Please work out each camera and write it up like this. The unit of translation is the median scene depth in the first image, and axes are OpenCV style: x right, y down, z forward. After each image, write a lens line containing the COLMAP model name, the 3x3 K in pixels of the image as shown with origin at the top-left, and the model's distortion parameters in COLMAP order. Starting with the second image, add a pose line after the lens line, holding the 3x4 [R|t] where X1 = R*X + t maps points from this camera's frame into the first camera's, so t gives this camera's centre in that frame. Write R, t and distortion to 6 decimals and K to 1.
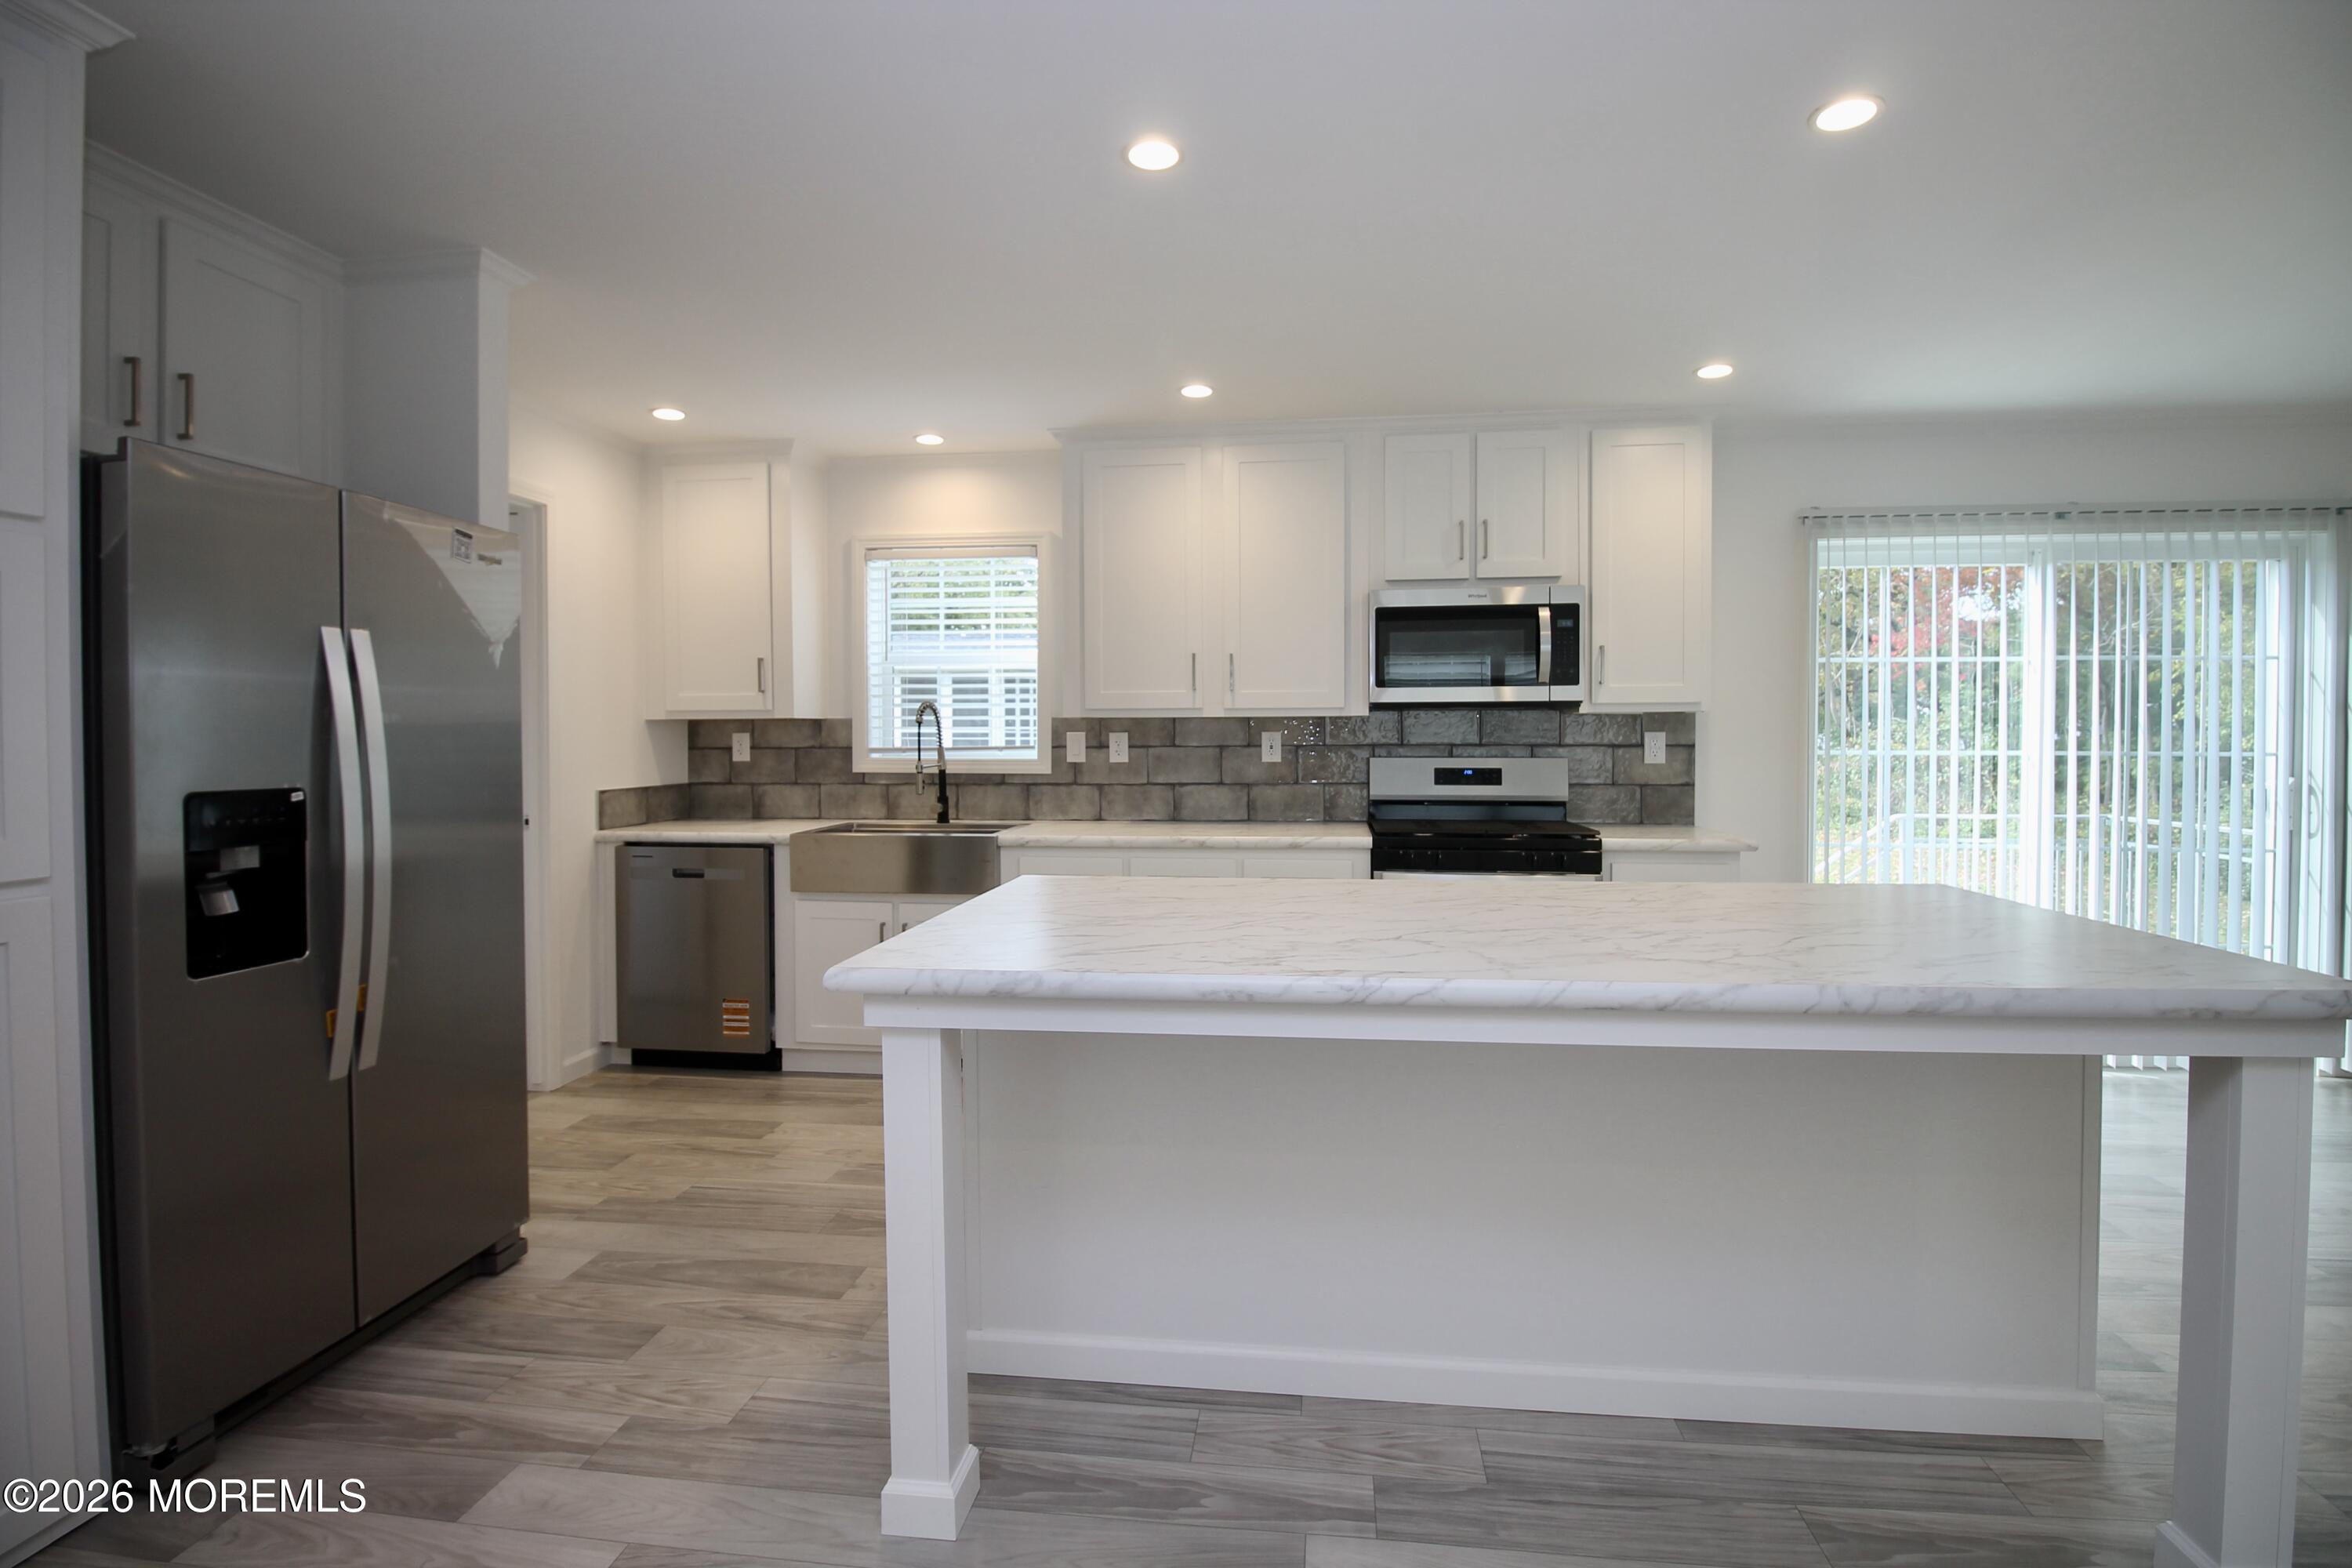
lens RADIAL K [[1103.7, 0, 1189.7], [0, 1103.7, 756.0], [0, 0, 1]] dist [-0.001663, -0.011388]
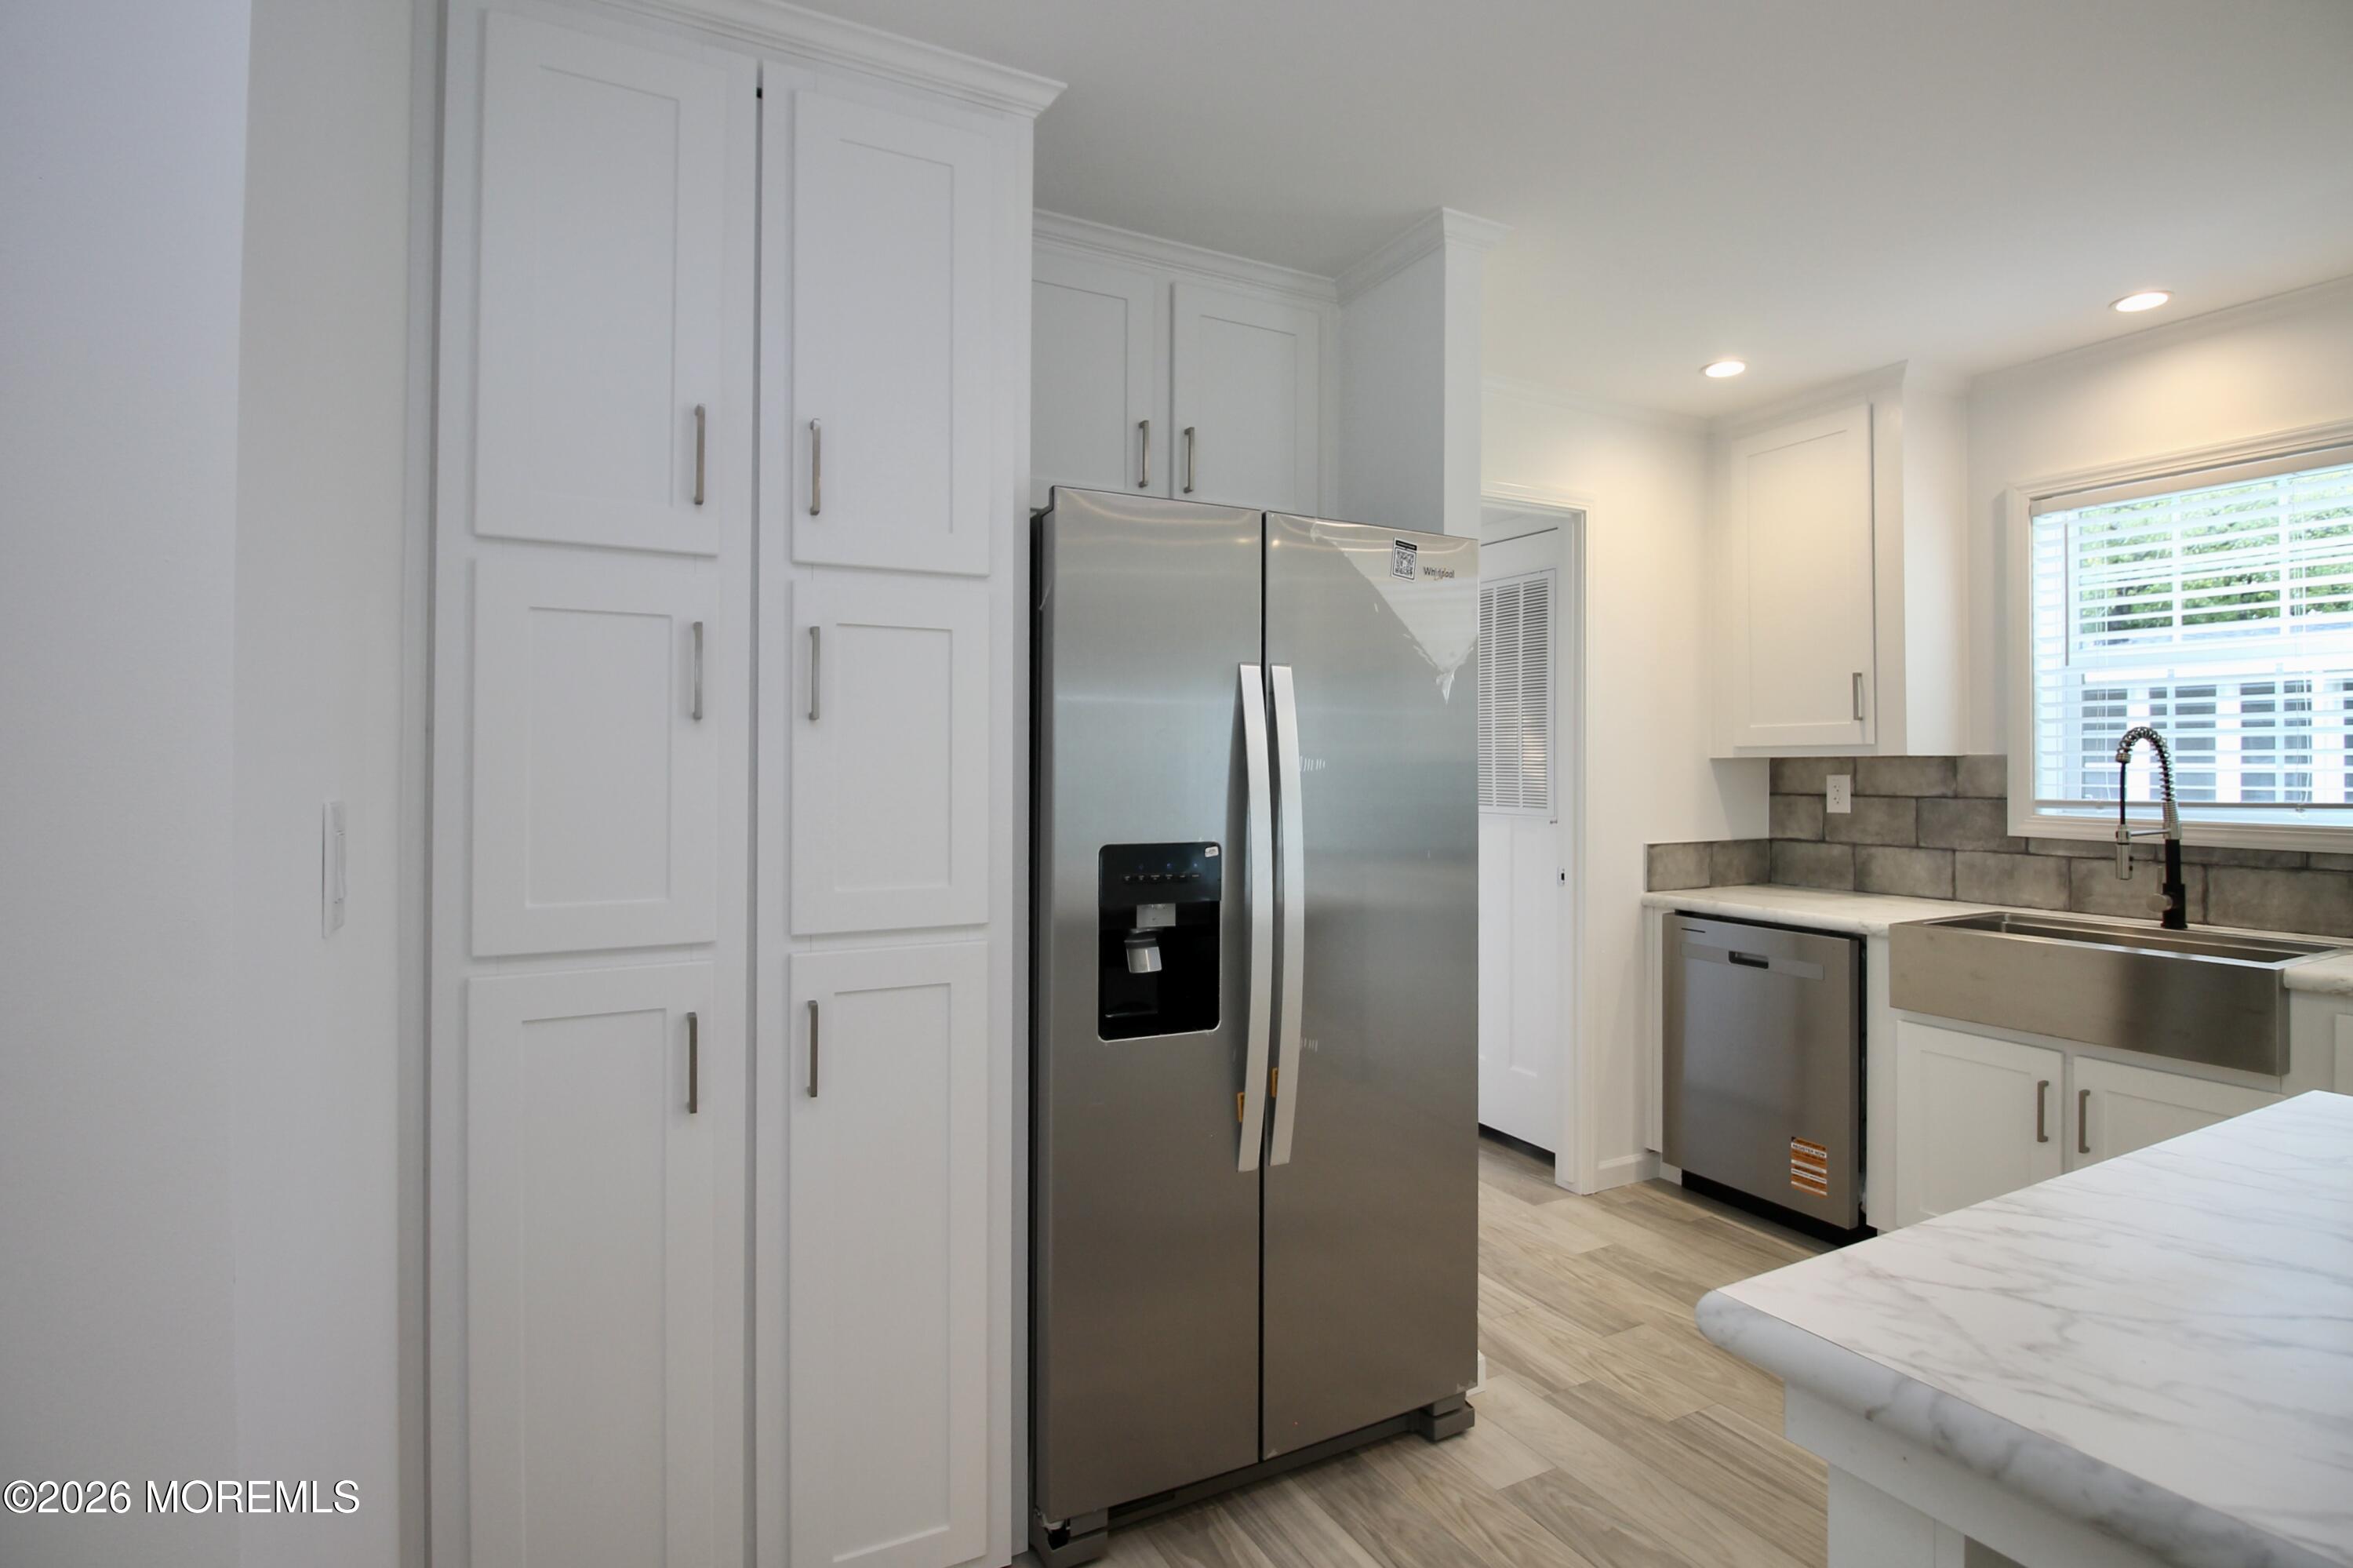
lens RADIAL K [[1169.5, 0, 1176.6], [0, 1169.5, 755.7], [0, 0, 1]] dist [-0.004284, -0.008749]
pose [[0.570004, -0.005049, -0.821626, -0.014222], [-0.018629, 0.999645, -0.019066, -0.011674], [0.821431, 0.026174, 0.569707, 0.201809]]
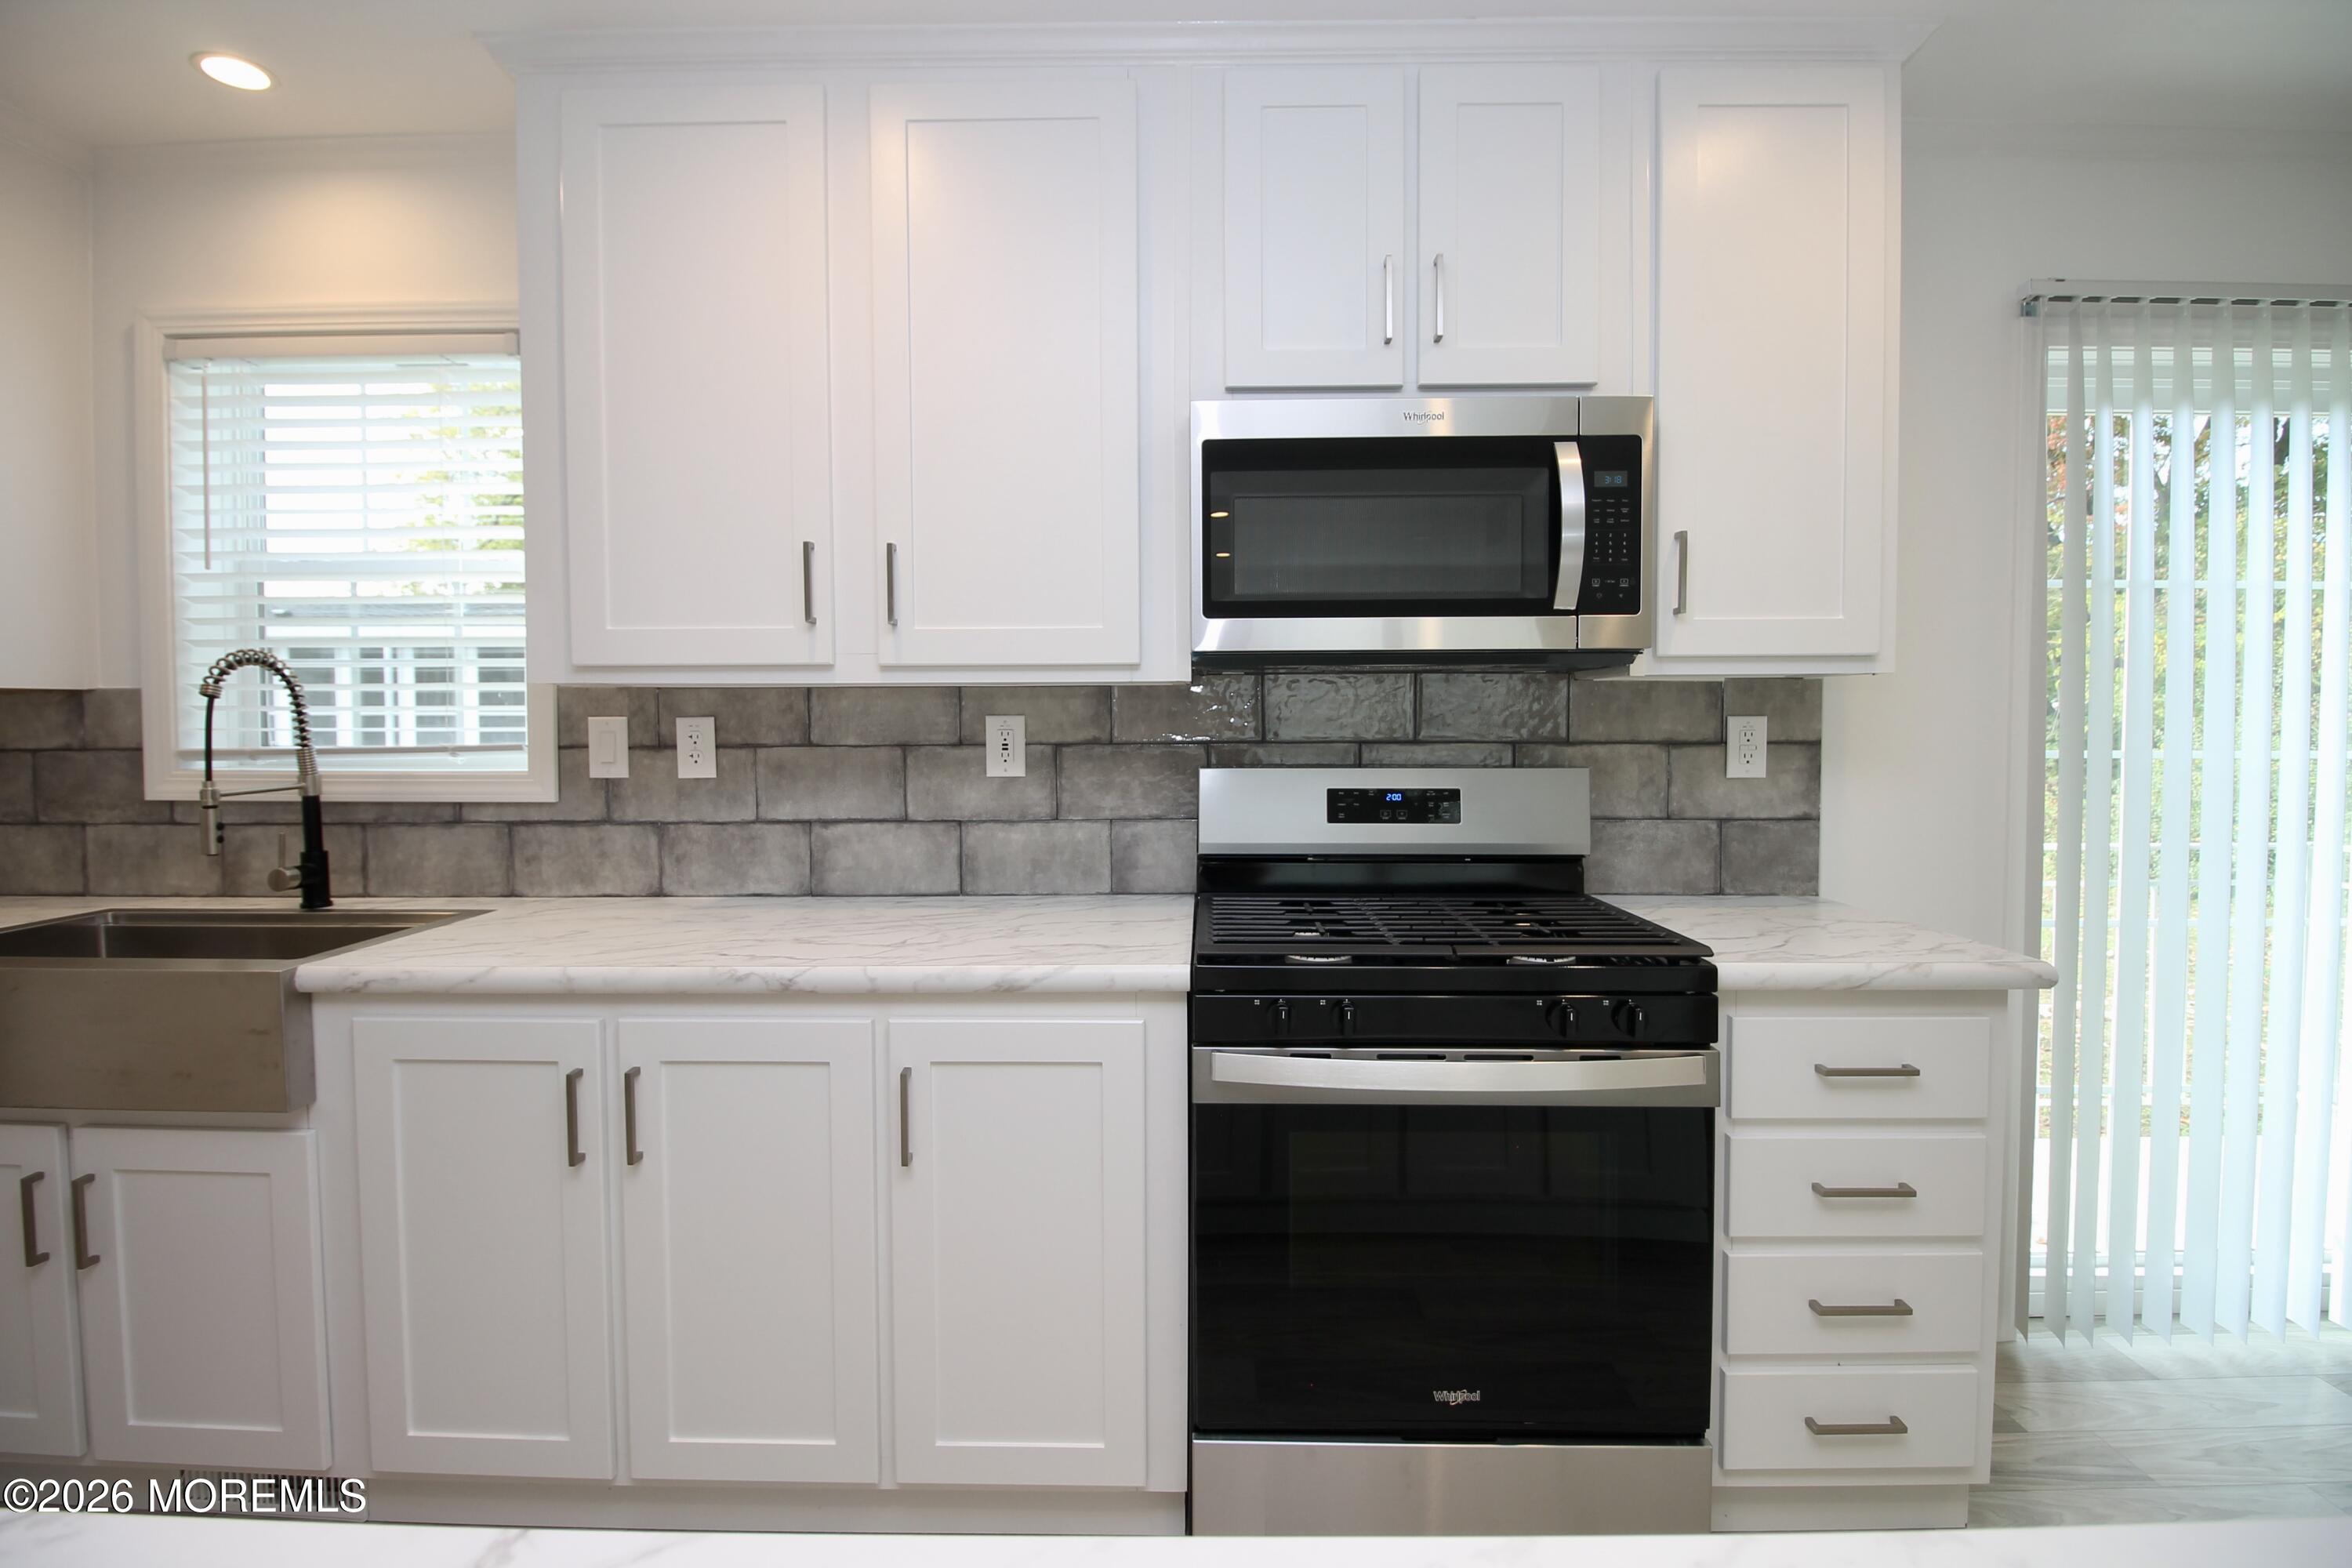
lens RADIAL K [[1103.7, 0, 1193.8], [0, 1103.7, 753.7], [0, 0, 1]] dist [-0.001663, -0.011388]
pose [[0.993629, -0.003863, 0.112632, 0.107234], [0.002292, 0.999898, 0.014077, -0.012245], [-0.112675, -0.013729, 0.993537, 0.518428]]
